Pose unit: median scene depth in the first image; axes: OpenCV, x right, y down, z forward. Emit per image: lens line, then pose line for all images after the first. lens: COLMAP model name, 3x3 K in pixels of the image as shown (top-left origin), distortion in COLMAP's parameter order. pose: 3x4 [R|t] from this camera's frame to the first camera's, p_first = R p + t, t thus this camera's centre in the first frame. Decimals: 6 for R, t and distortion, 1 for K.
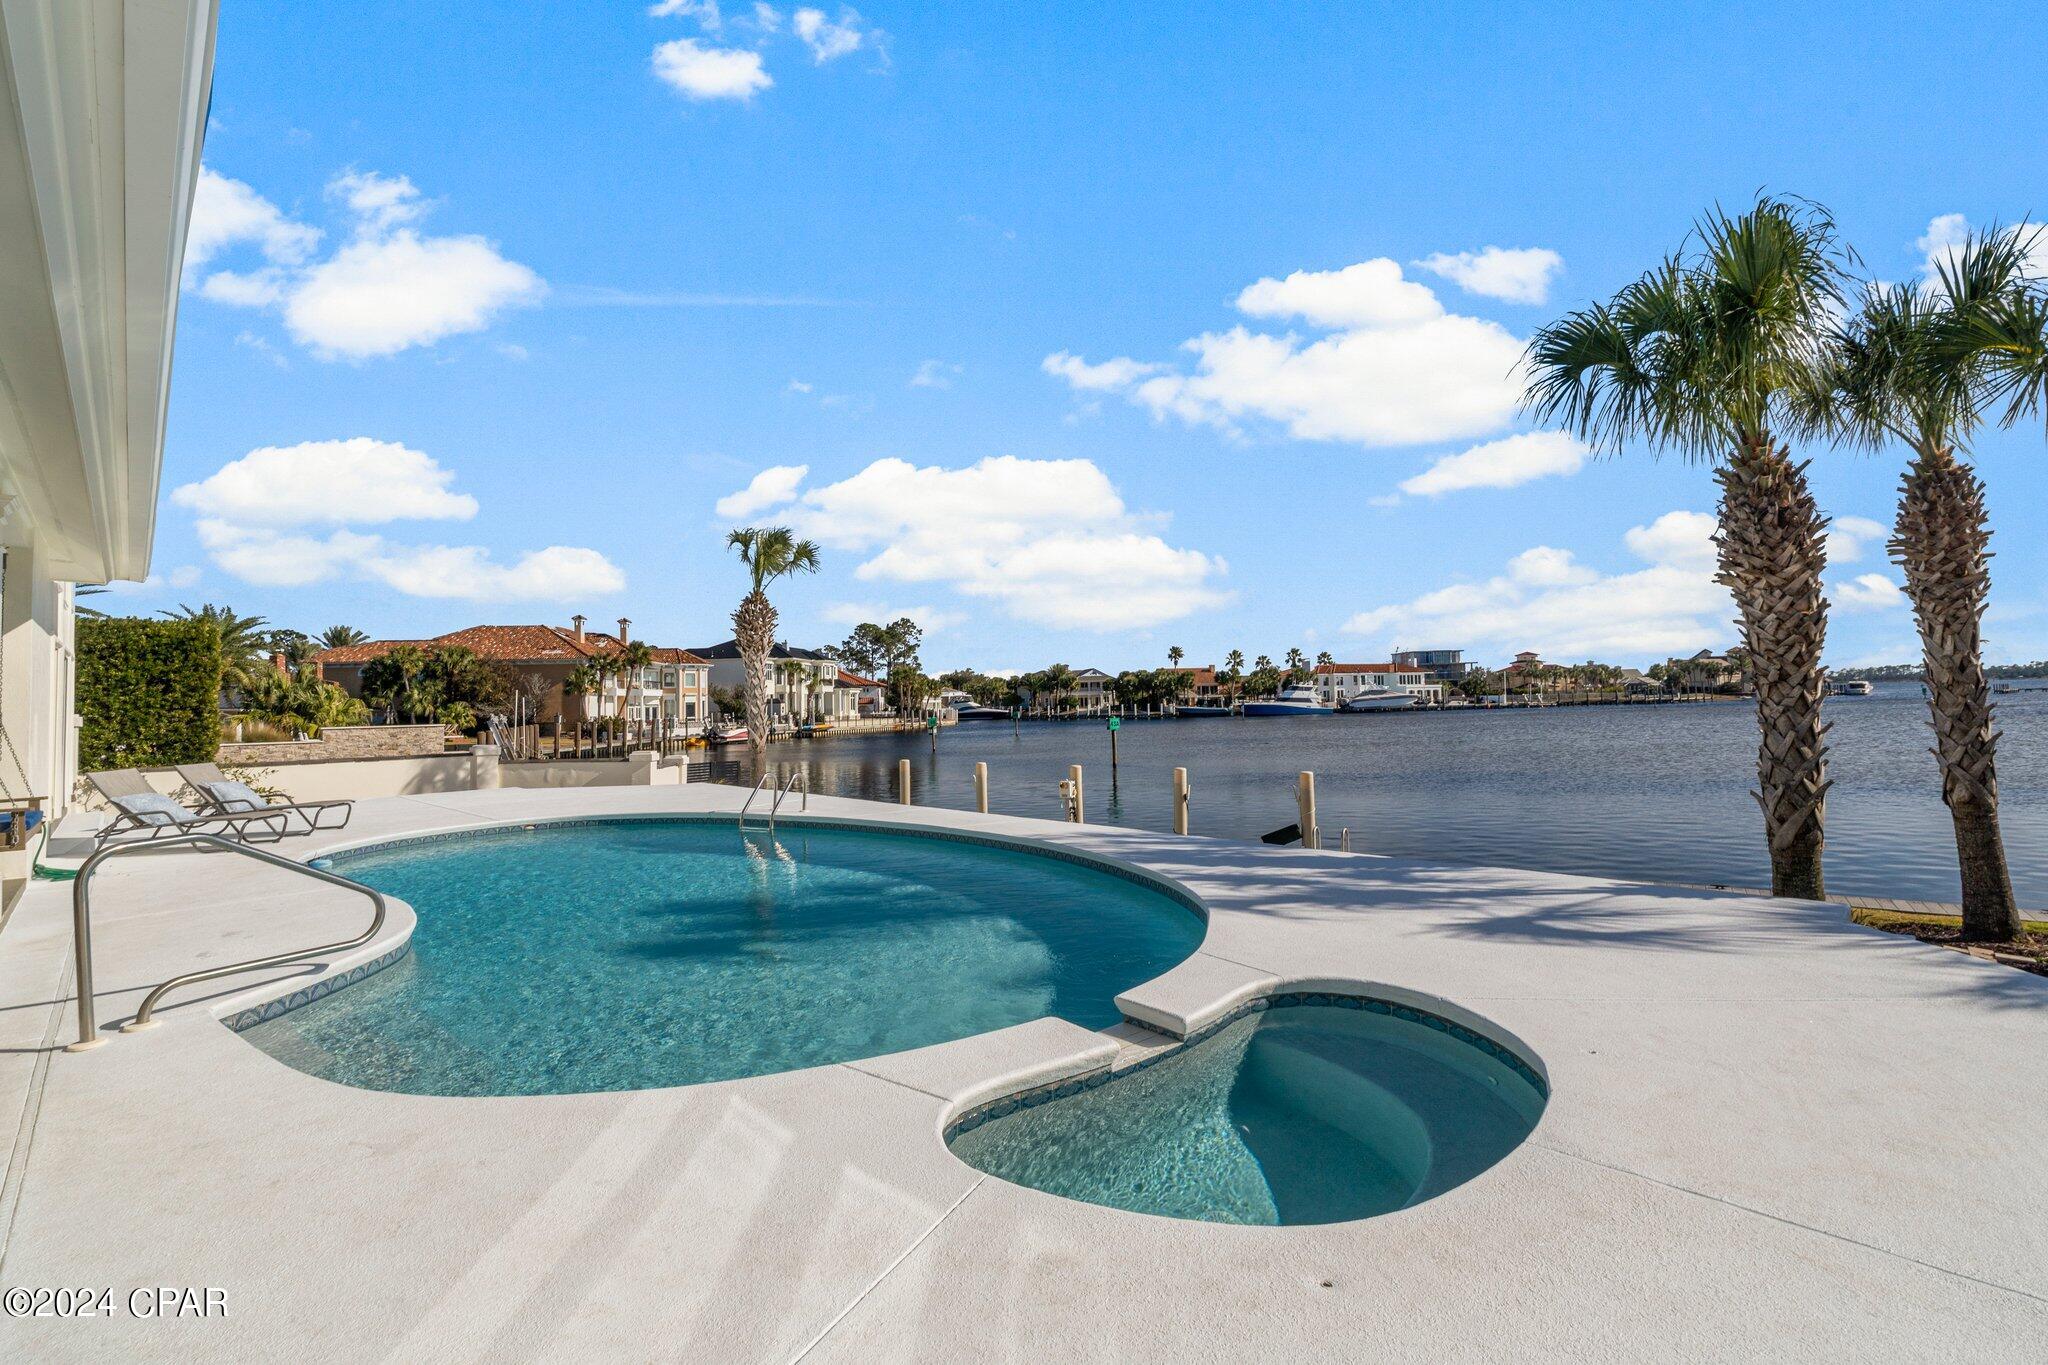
lens RADIAL K [[870.3, 0, 1036.6], [0, 870.3, 677.2], [0, 0, 1]] dist [-0.003979, -0.000611]
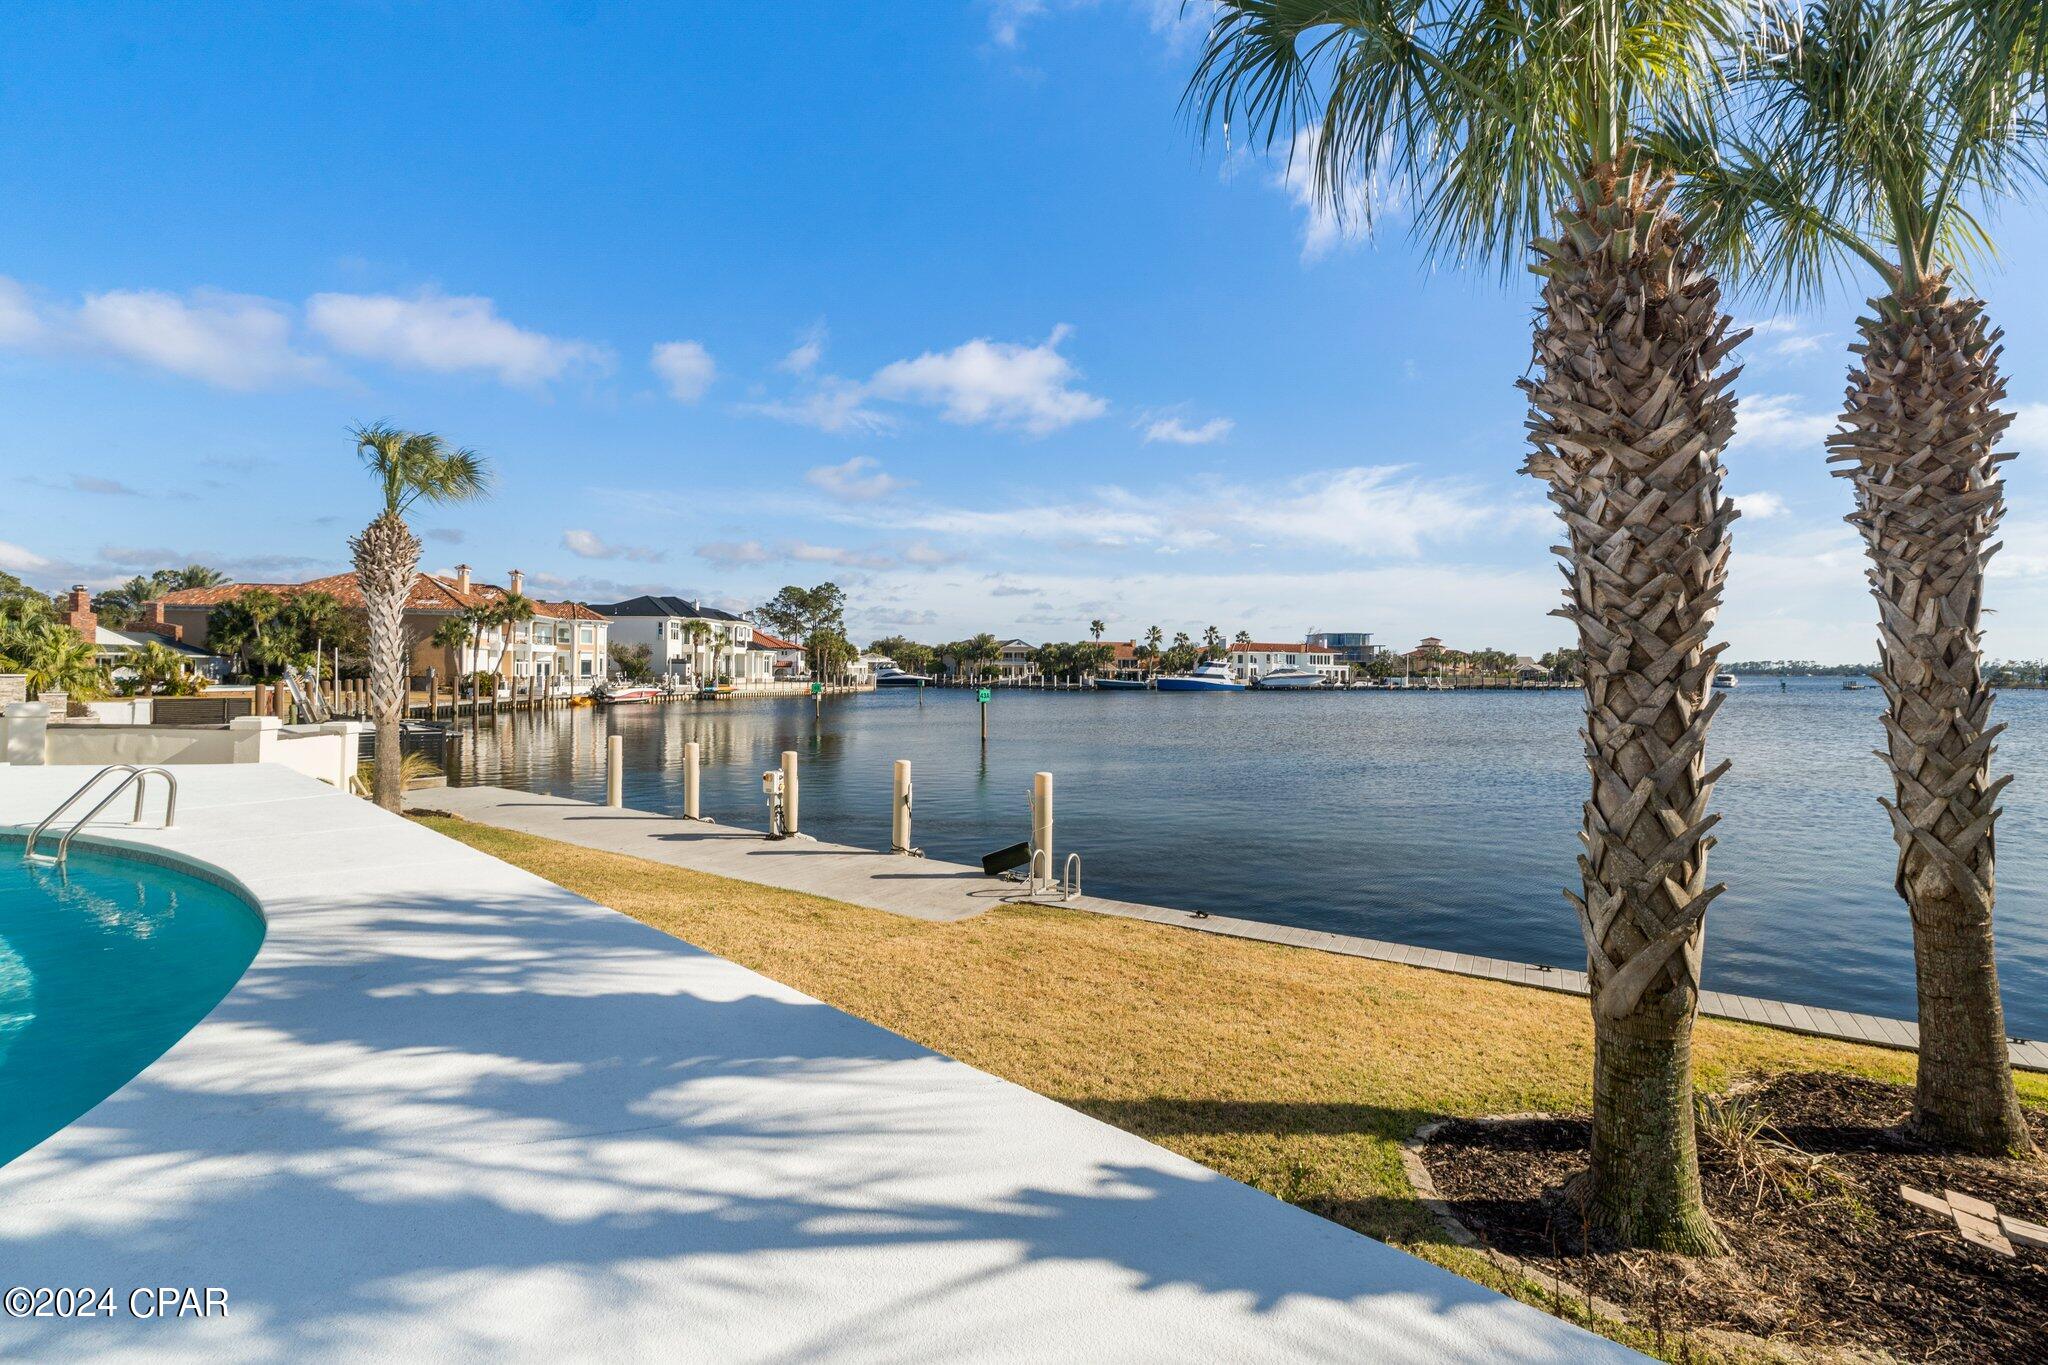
lens RADIAL K [[870.3, 0, 1009.8], [0, 870.3, 675.2], [0, 0, 1]] dist [-0.003979, -0.000611]
pose [[0.997212, 0.030251, 0.068217, 0.435071], [-0.032487, 0.998963, 0.031911, 0.002192], [-0.067181, -0.034038, 0.997160, 0.490869]]
